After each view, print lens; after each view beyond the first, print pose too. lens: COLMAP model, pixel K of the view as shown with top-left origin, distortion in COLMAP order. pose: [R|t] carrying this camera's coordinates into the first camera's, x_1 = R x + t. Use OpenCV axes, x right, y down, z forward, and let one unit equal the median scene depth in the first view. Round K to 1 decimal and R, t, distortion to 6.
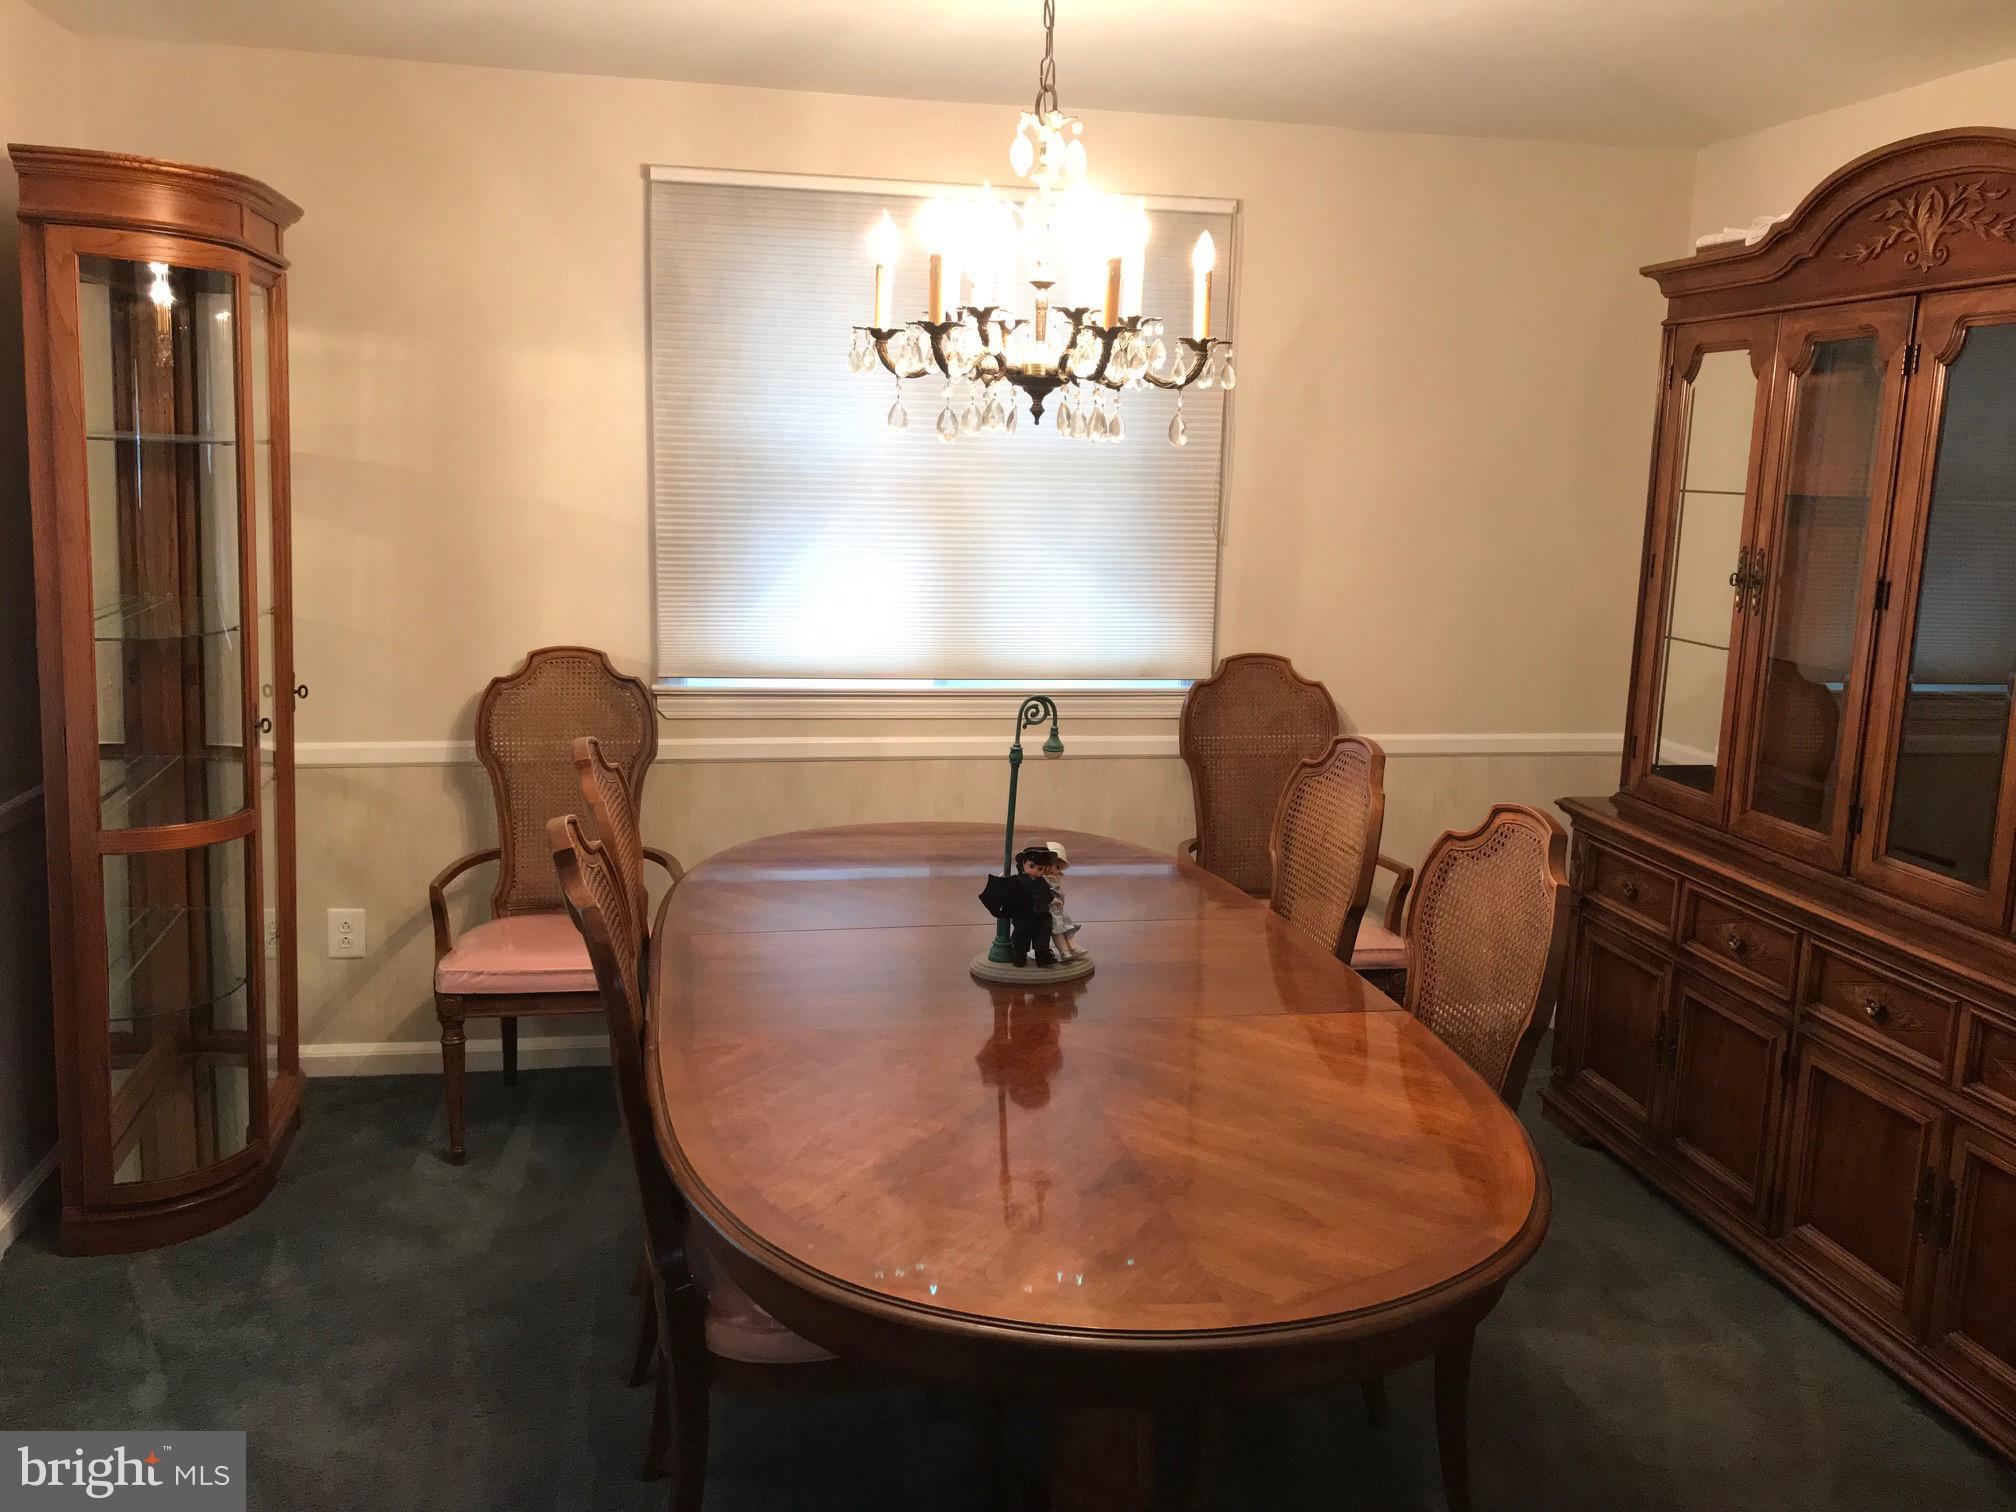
lens RADIAL K [[1652.3, 0, 1041.2], [0, 1652.3, 789.6], [0, 0, 1]] dist [0.051514, -0.065144]
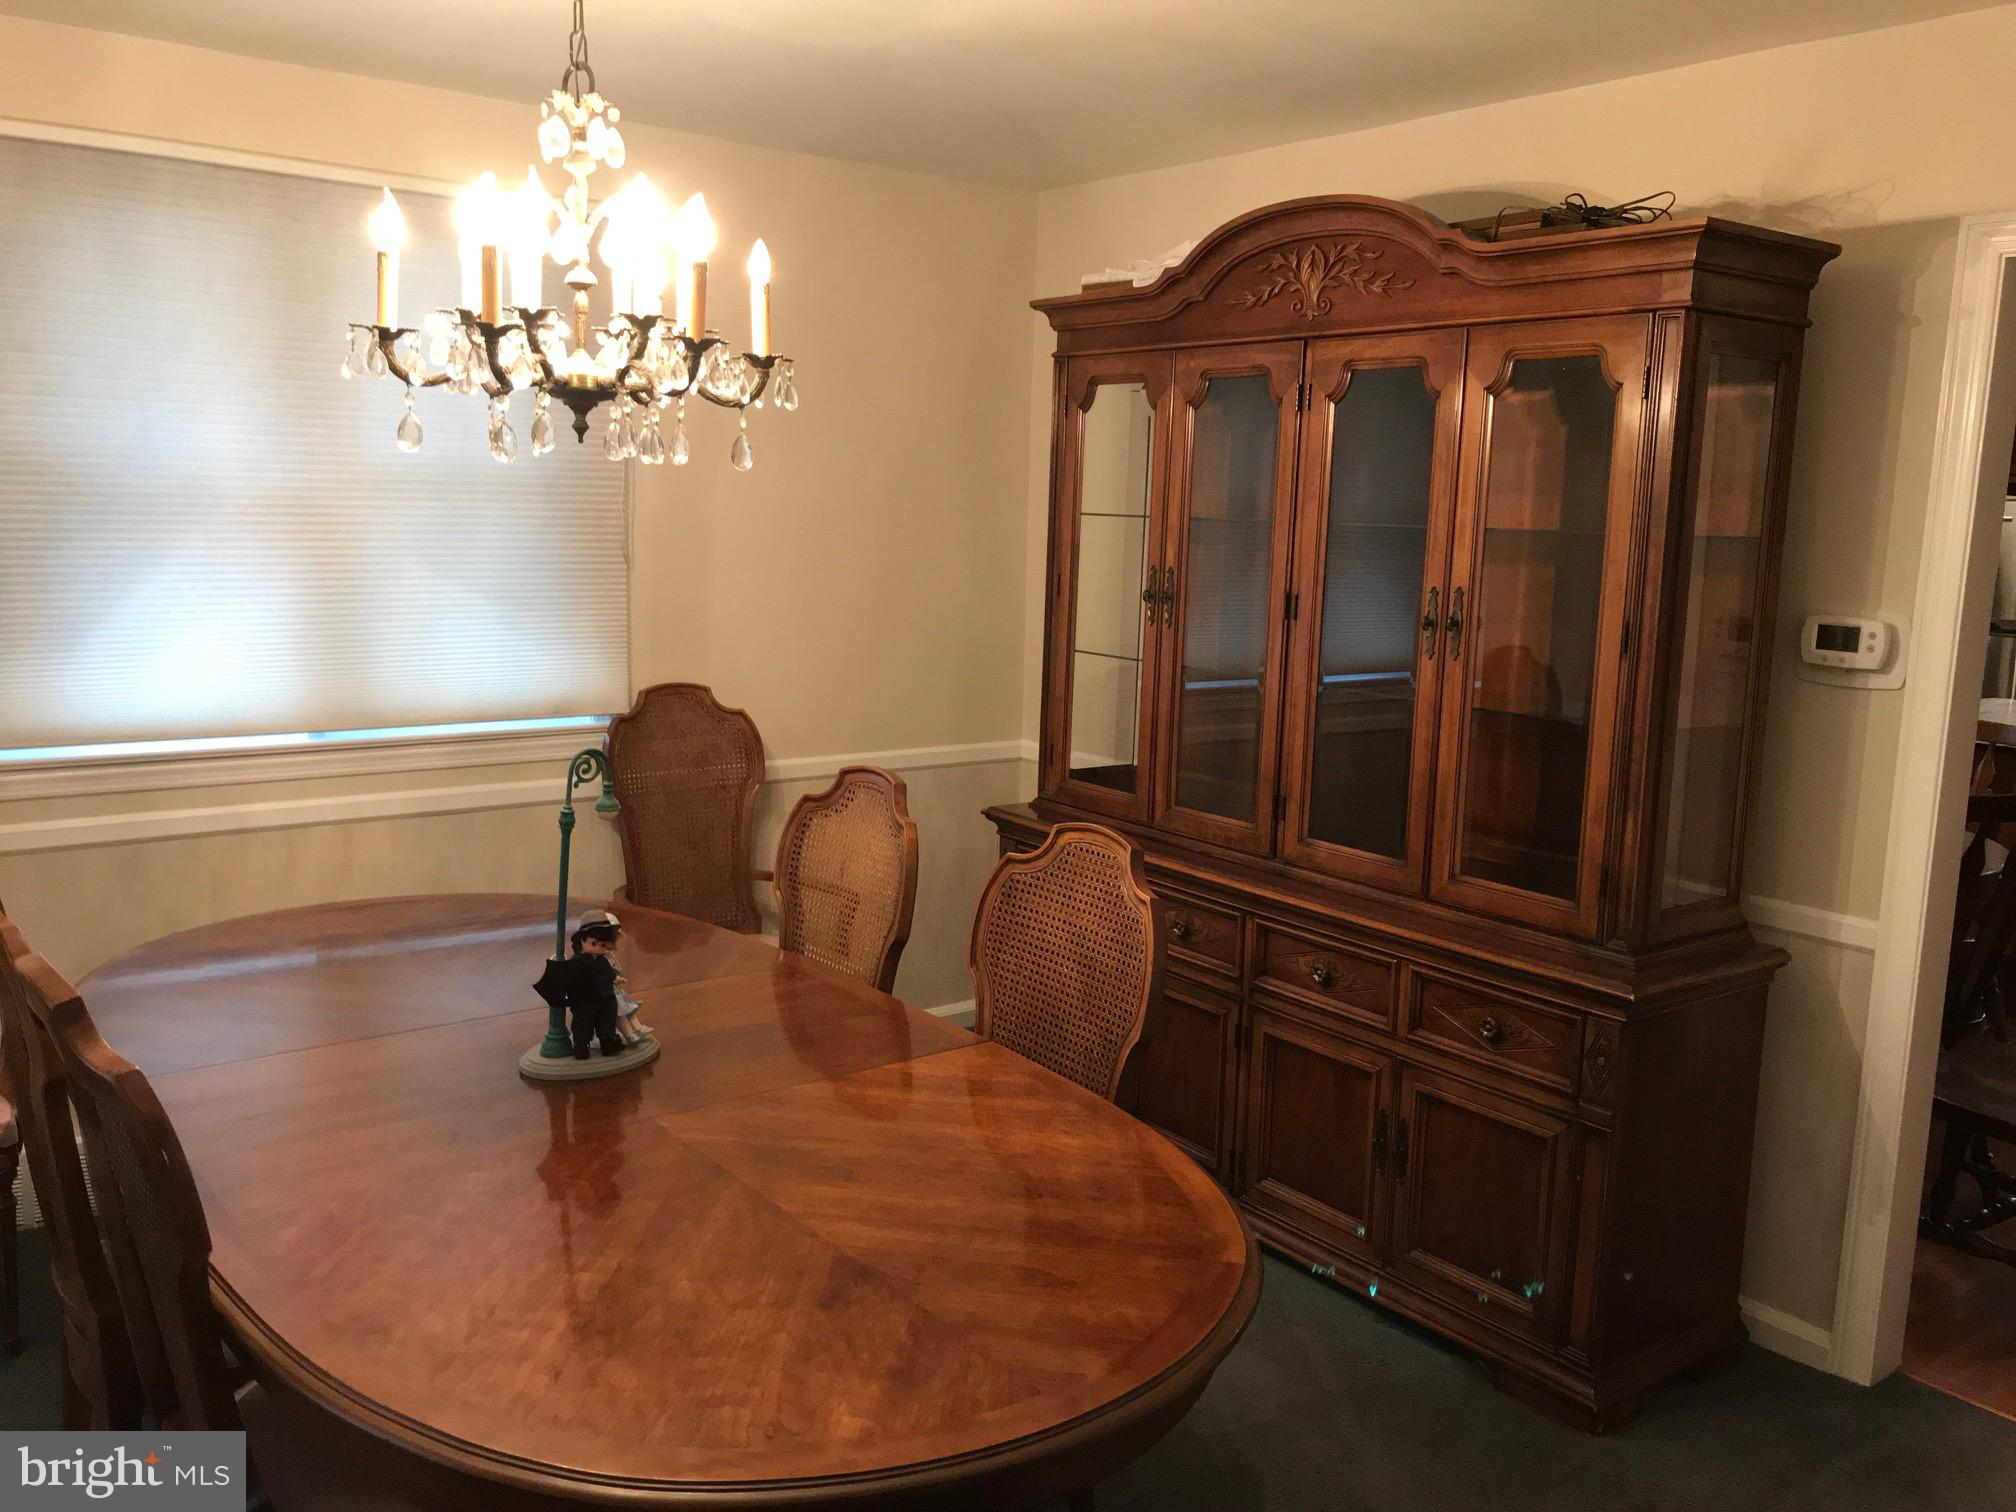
lens RADIAL K [[1652.3, 0, 1076.8], [0, 1652.3, 777.6], [0, 0, 1]] dist [0.051514, -0.065144]
pose [[0.892327, -0.076626, 0.444838, -0.136027], [0.083550, 0.996495, 0.004054, -0.019763], [-0.443589, 0.033549, 0.895602, 0.076543]]
